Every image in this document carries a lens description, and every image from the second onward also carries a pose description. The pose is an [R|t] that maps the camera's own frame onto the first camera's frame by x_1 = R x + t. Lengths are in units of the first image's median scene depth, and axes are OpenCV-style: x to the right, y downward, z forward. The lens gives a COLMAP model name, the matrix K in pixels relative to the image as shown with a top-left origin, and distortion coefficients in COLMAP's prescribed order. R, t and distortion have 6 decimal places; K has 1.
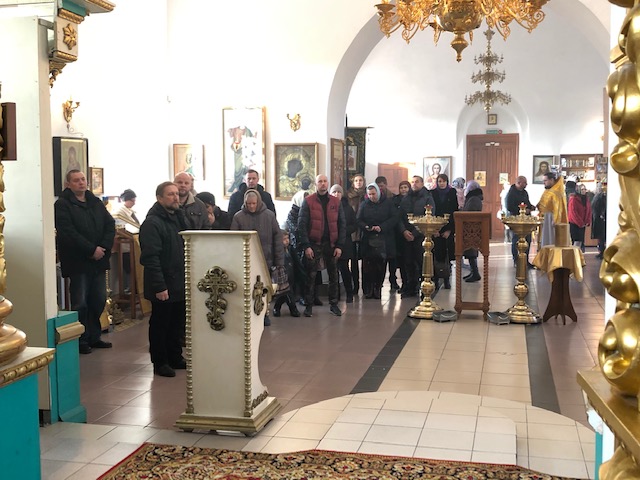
lens RADIAL K [[746.8, 0, 320.0], [0, 746.8, 240.0], [0, 0, 1]] dist [0.196009, -0.892711]
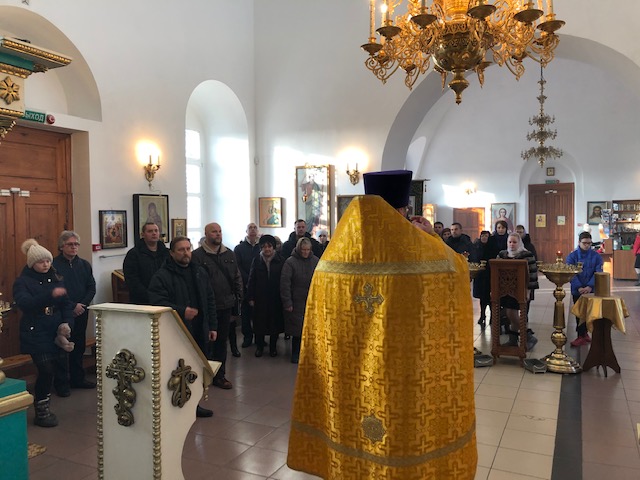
lens RADIAL K [[527.2, 0, 320.0], [0, 527.2, 240.0], [0, 0, 1]] dist [0.001644, -0.000133]
pose [[0.977996, -0.000146, -0.208625, 0.095389], [-0.008312, 0.999179, -0.039662, -0.031350], [0.208459, 0.040523, 0.977191, 0.227237]]
